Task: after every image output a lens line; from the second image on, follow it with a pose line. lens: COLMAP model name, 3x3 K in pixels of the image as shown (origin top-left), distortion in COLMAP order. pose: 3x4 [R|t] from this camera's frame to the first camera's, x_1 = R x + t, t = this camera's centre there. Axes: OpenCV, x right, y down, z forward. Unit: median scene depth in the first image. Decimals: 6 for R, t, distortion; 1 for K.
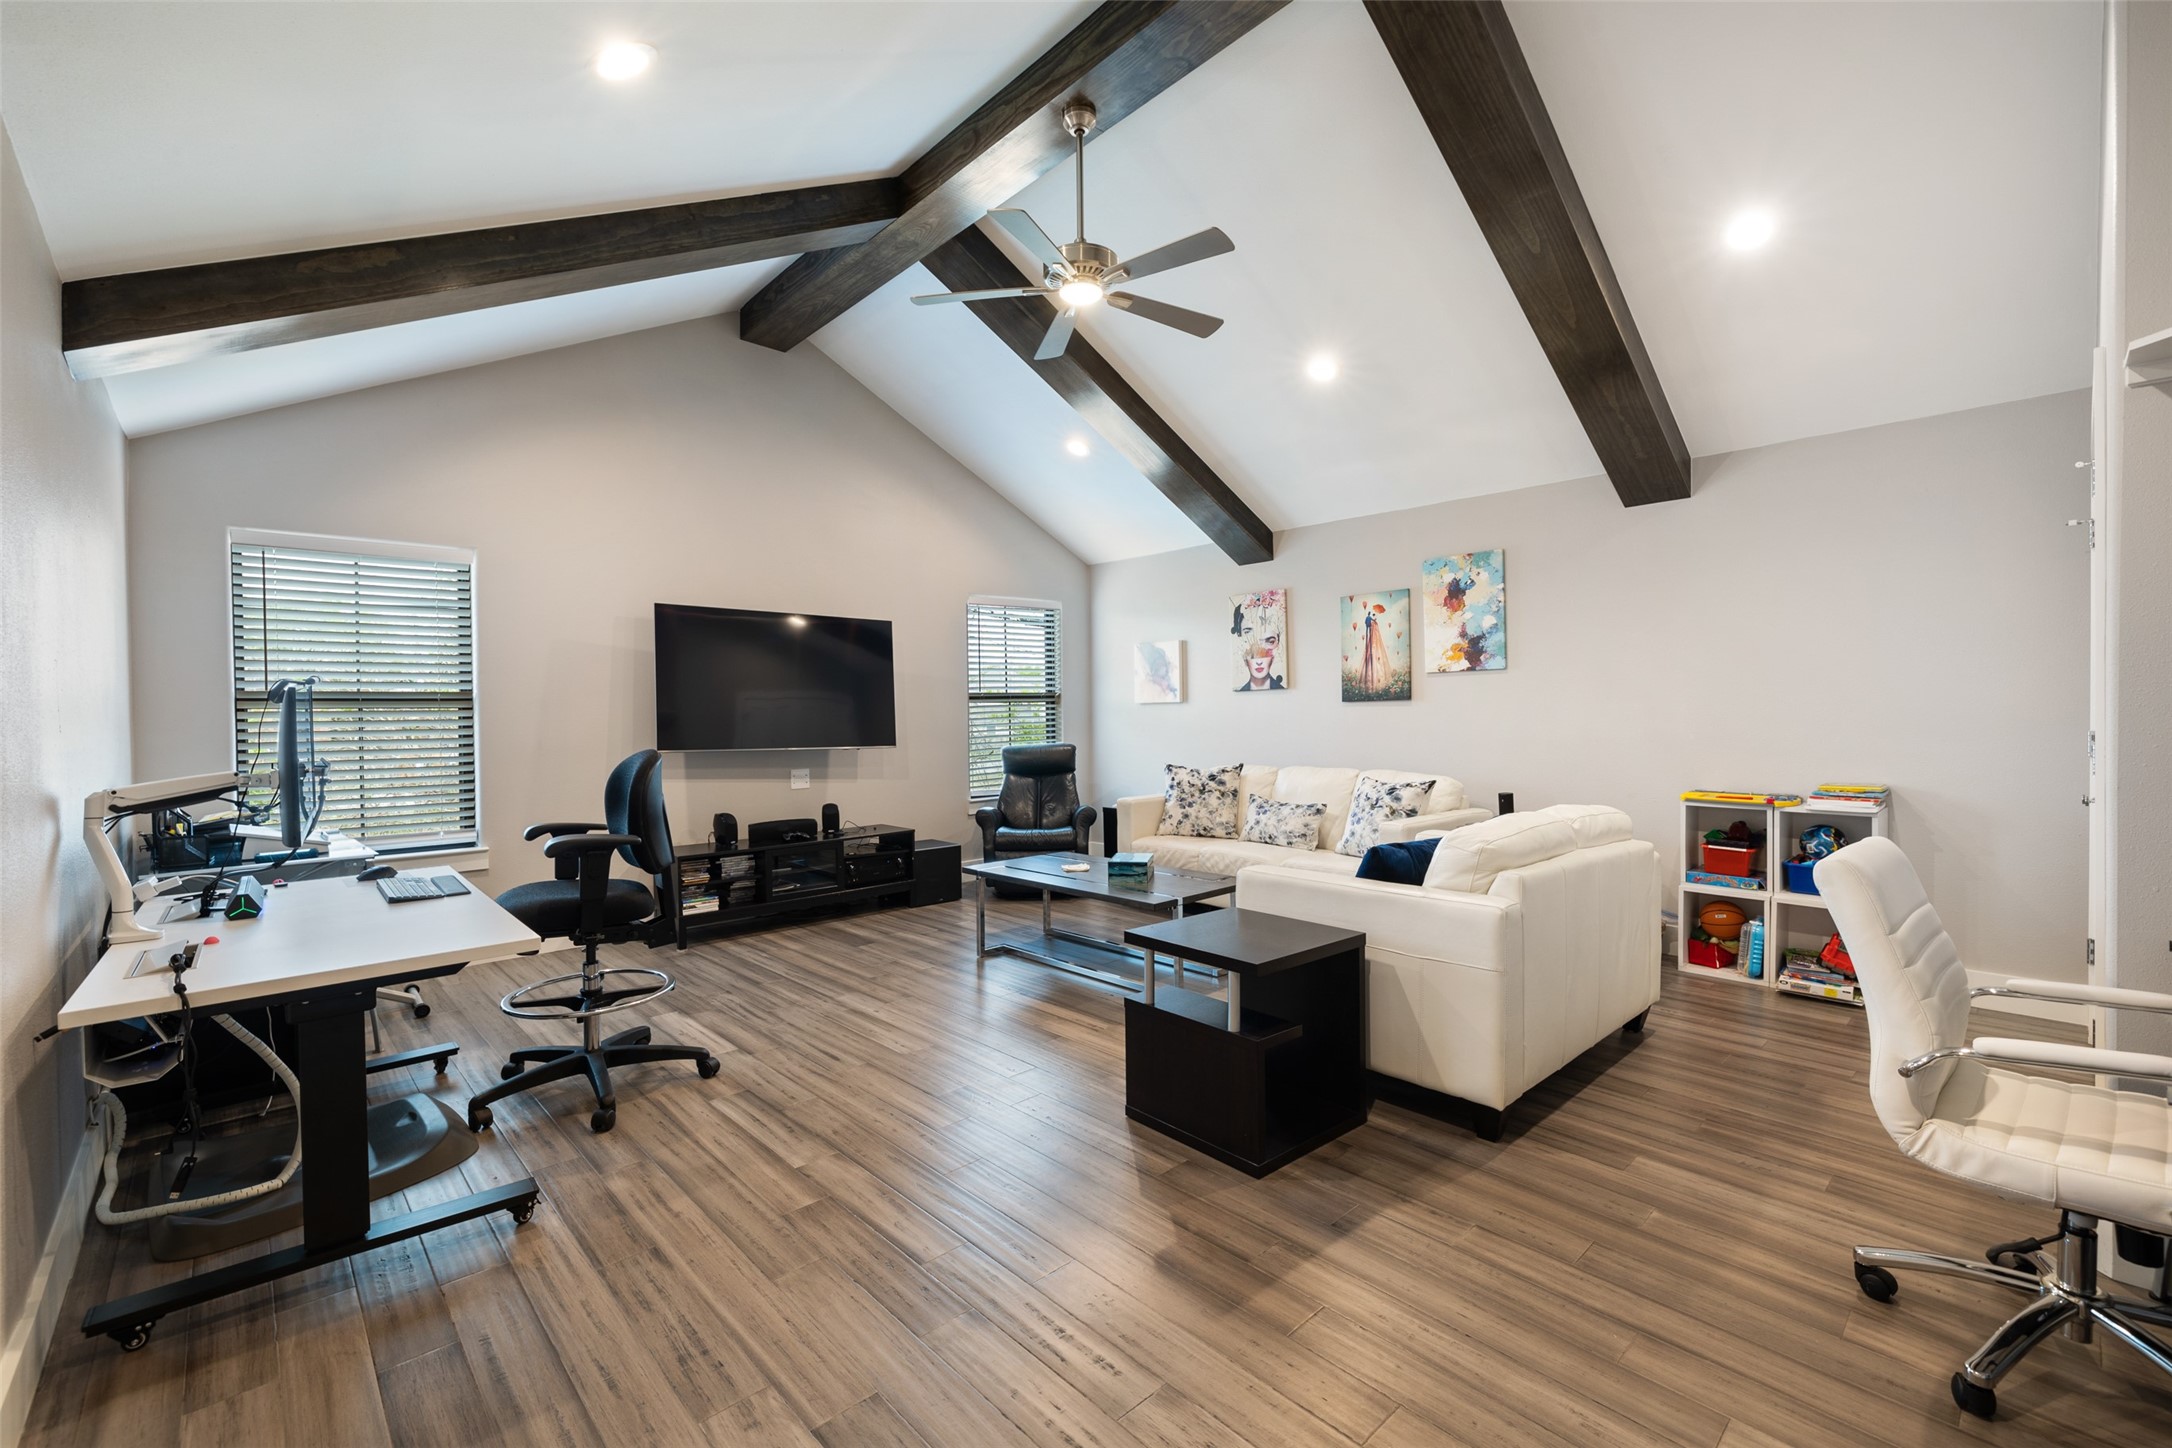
lens RADIAL K [[917.1, 0, 1074.1], [0, 917.1, 722.9], [0, 0, 1]] dist [-0.000646, -0.000600]
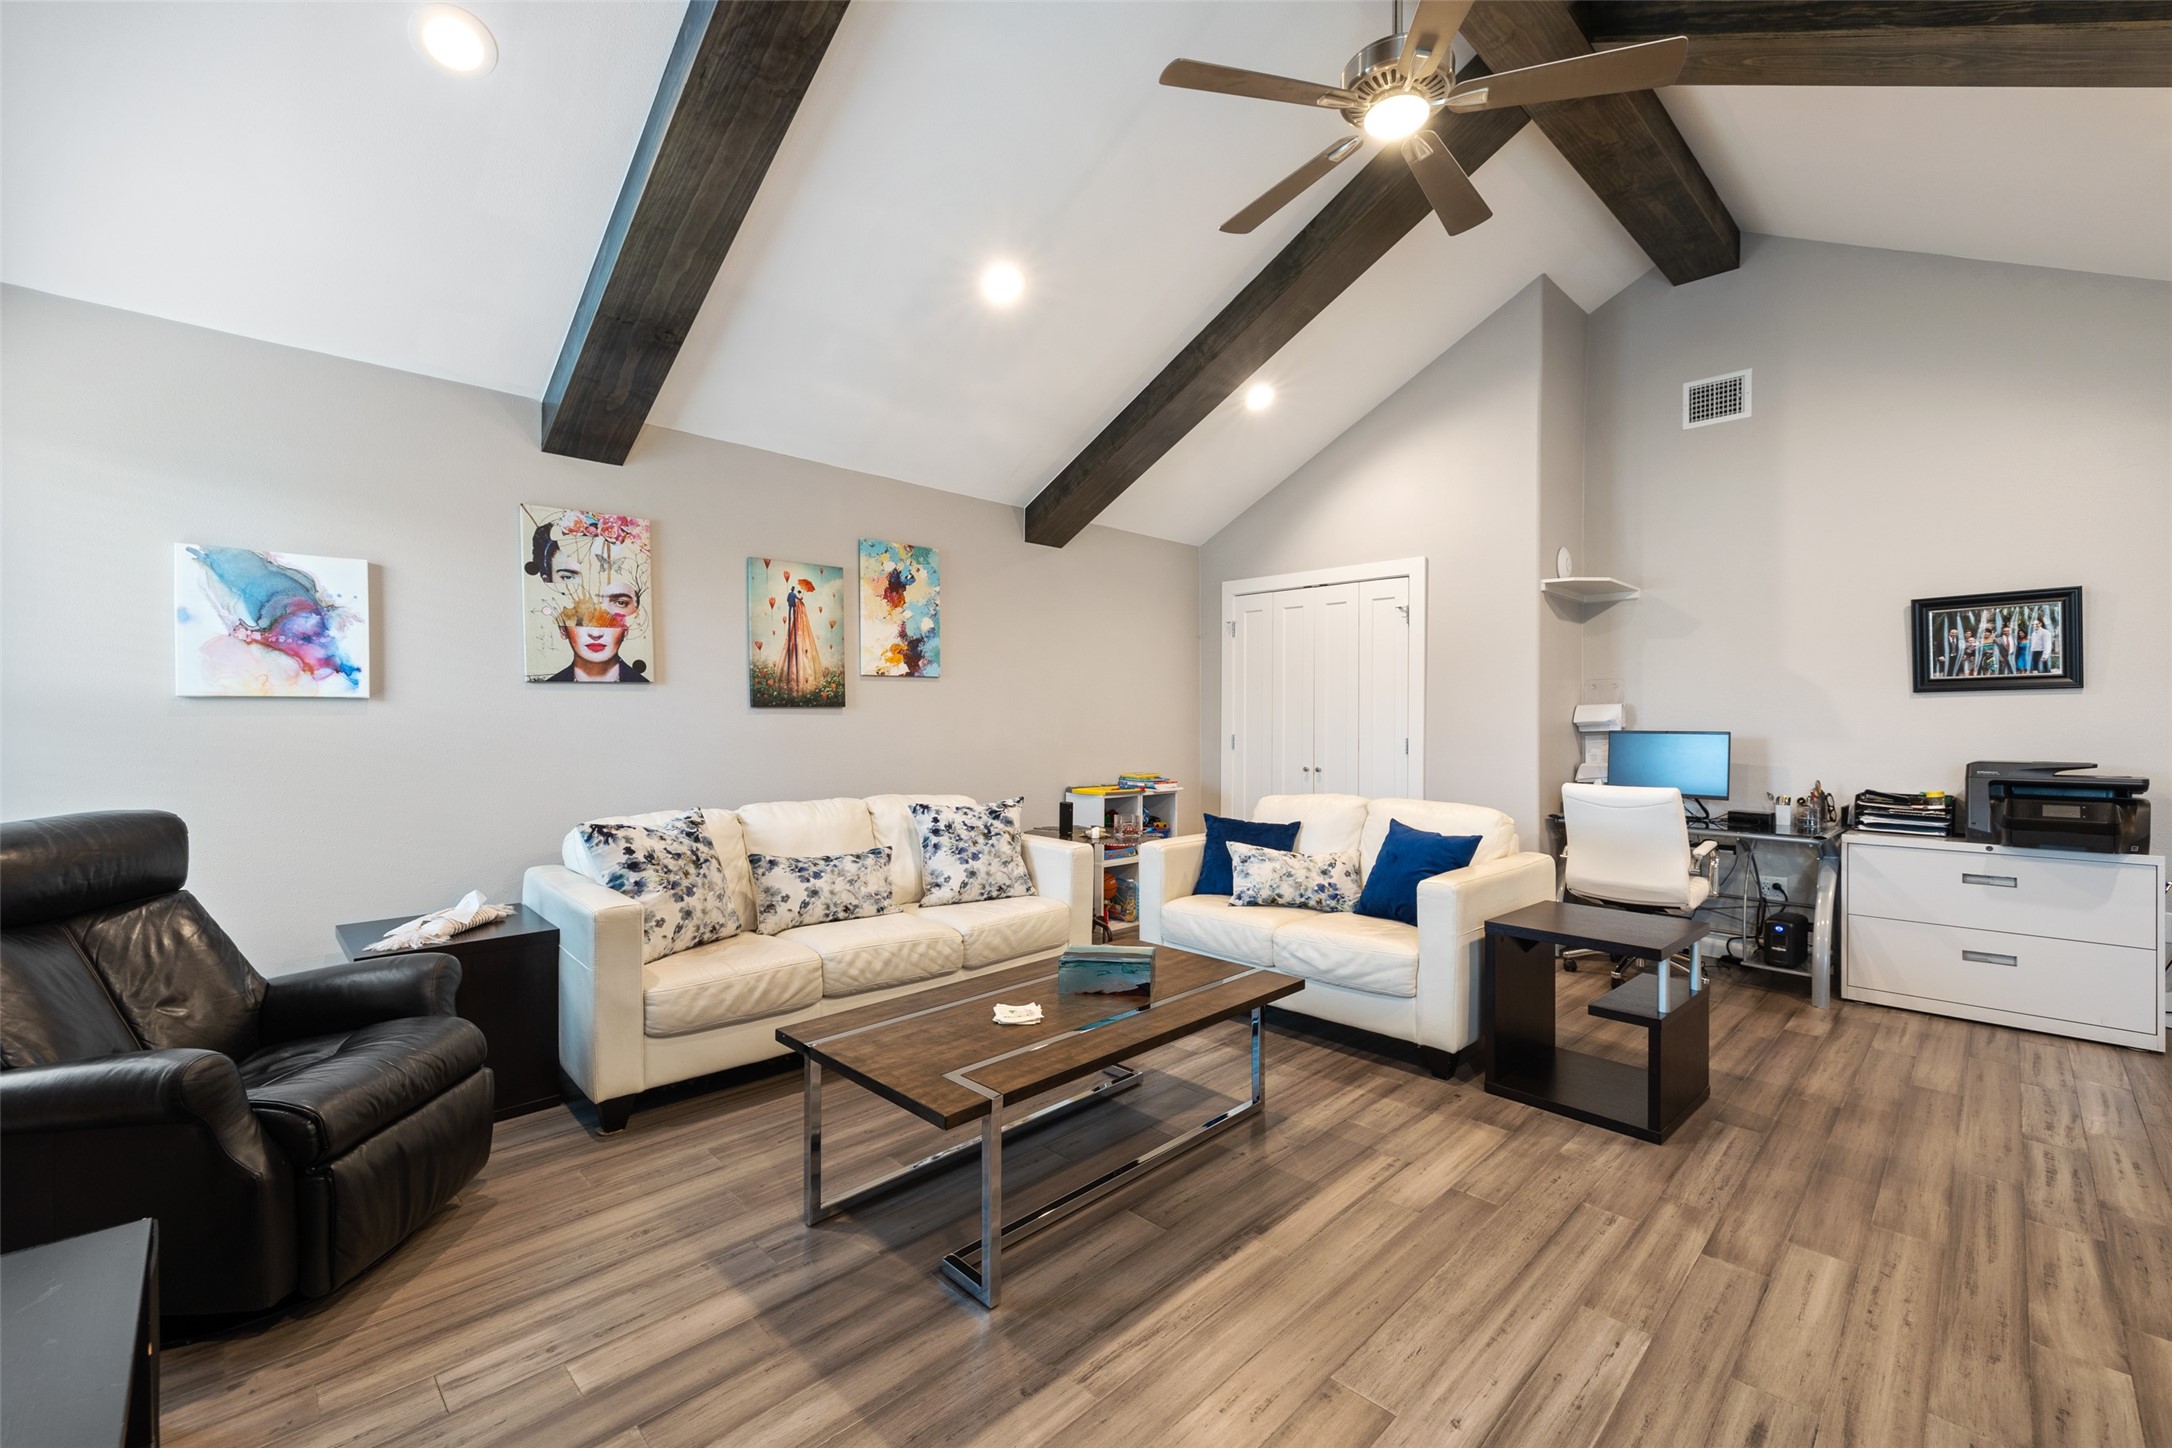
lens RADIAL K [[917.1, 0, 1074.1], [0, 917.1, 722.9], [0, 0, 1]] dist [-0.000646, -0.000600]
pose [[-0.037824, 0.012350, 0.999208, -0.431041], [0.014986, 0.999818, -0.011790, 0.000968], [-0.999172, 0.014528, -0.038002, 0.814665]]
